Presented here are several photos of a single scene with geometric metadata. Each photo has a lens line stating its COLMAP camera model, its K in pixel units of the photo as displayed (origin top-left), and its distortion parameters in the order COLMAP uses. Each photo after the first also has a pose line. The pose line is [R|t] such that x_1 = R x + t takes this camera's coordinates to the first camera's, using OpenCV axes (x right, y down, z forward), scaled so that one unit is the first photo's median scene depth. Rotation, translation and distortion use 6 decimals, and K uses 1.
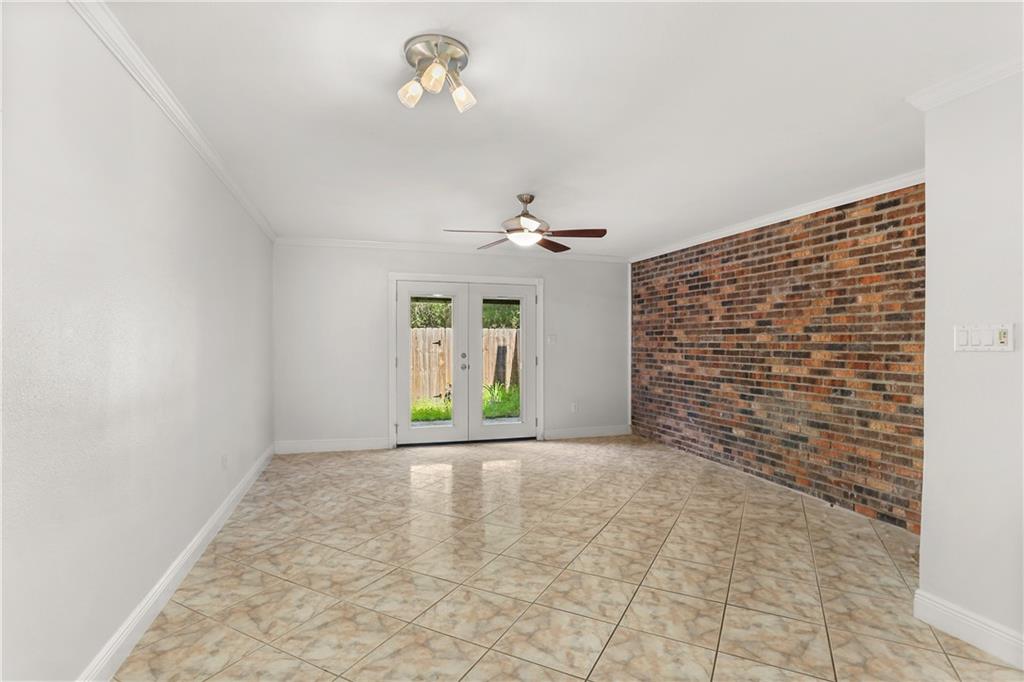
lens RADIAL K [[507.1, 0, 522.2], [0, 507.1, 343.4], [0, 0, 1]] dist [-0.026232, 0.007934]
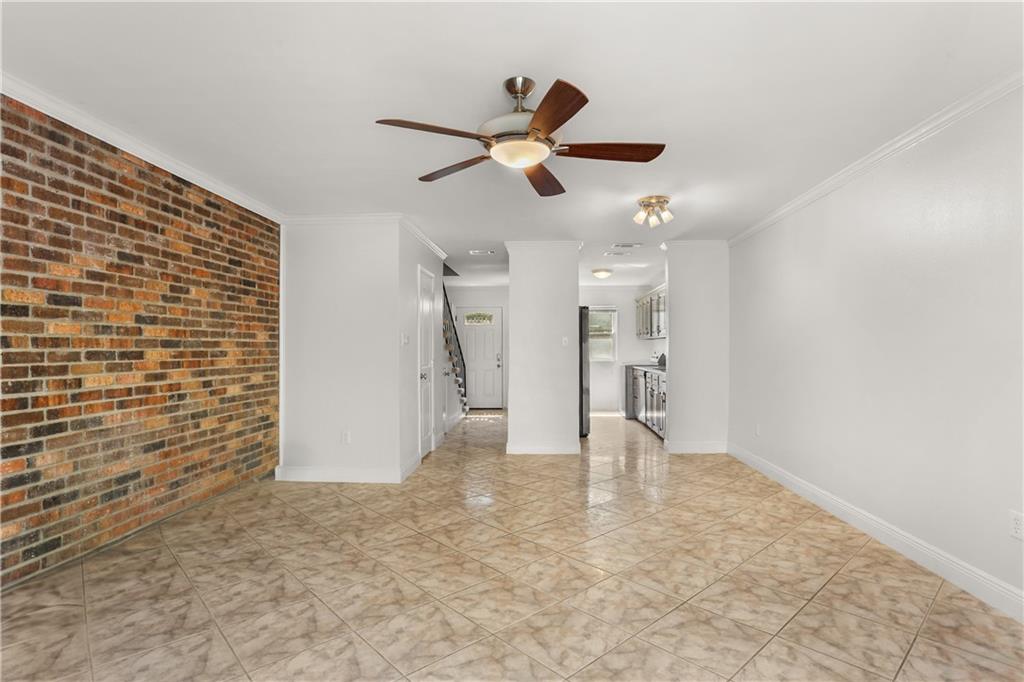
lens RADIAL K [[507.1, 0, 513.6], [0, 507.1, 339.8], [0, 0, 1]] dist [-0.026232, 0.007934]
pose [[-0.927988, 0.000819, 0.372610, -0.190490], [-0.003318, 0.999940, -0.010462, 0.006955], [-0.372596, -0.010945, -0.927929, 1.455630]]
